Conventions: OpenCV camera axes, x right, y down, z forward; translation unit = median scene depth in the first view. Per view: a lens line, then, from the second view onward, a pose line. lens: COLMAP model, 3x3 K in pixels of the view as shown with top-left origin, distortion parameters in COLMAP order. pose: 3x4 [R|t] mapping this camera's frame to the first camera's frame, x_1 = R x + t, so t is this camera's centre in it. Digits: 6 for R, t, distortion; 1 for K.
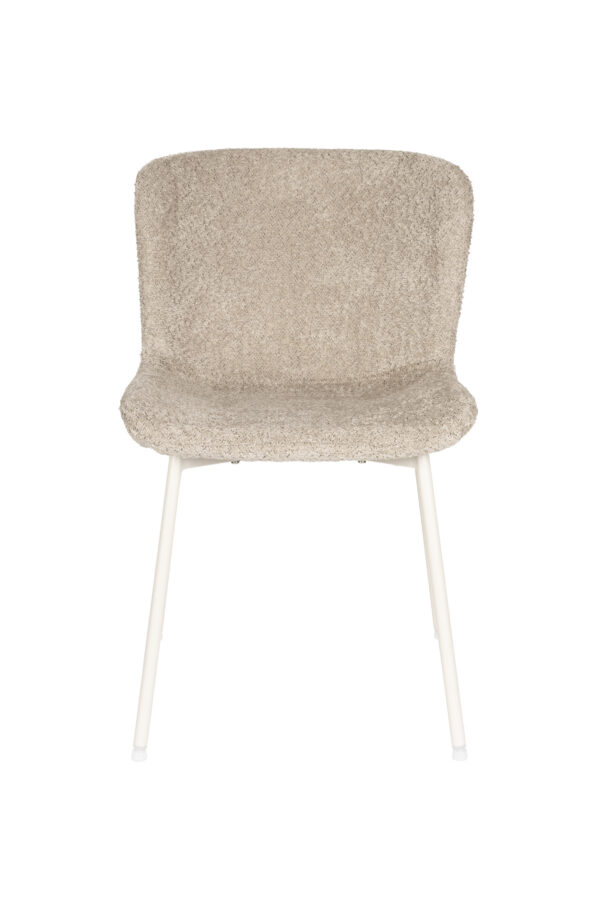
lens RADIAL K [[1342.2, 0, 305.0], [0, 1342.2, 398.1], [0, 0, 1]] dist [0.023399, 0.000000]
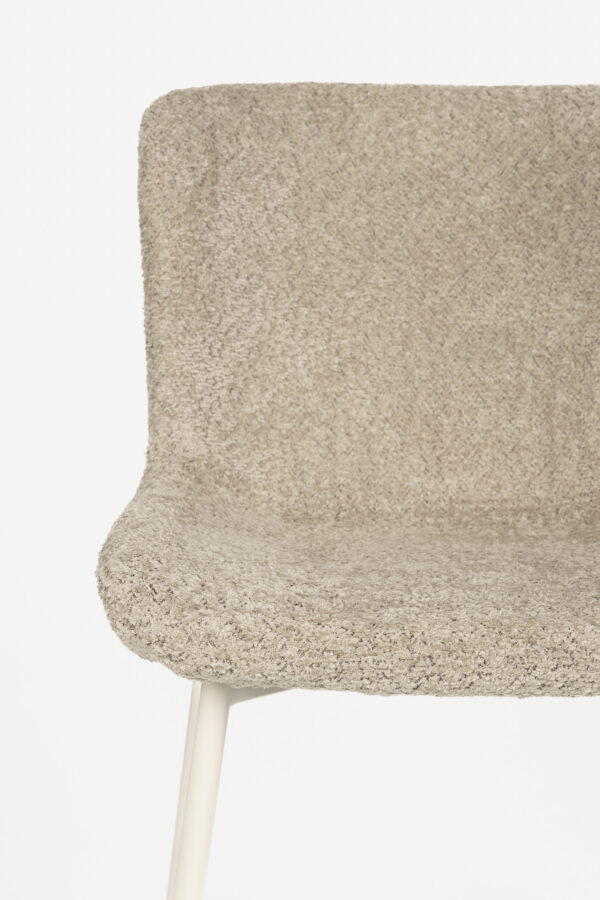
lens RADIAL K [[1342.2, 0, 280.2], [0, 1342.2, 452.8], [0, 0, 1]] dist [0.023399, 0.000000]
pose [[0.999519, 0.006145, -0.030398, -0.052410], [-0.006909, 0.999661, -0.025096, -0.018878], [0.030233, 0.025294, 0.999223, 0.463968]]
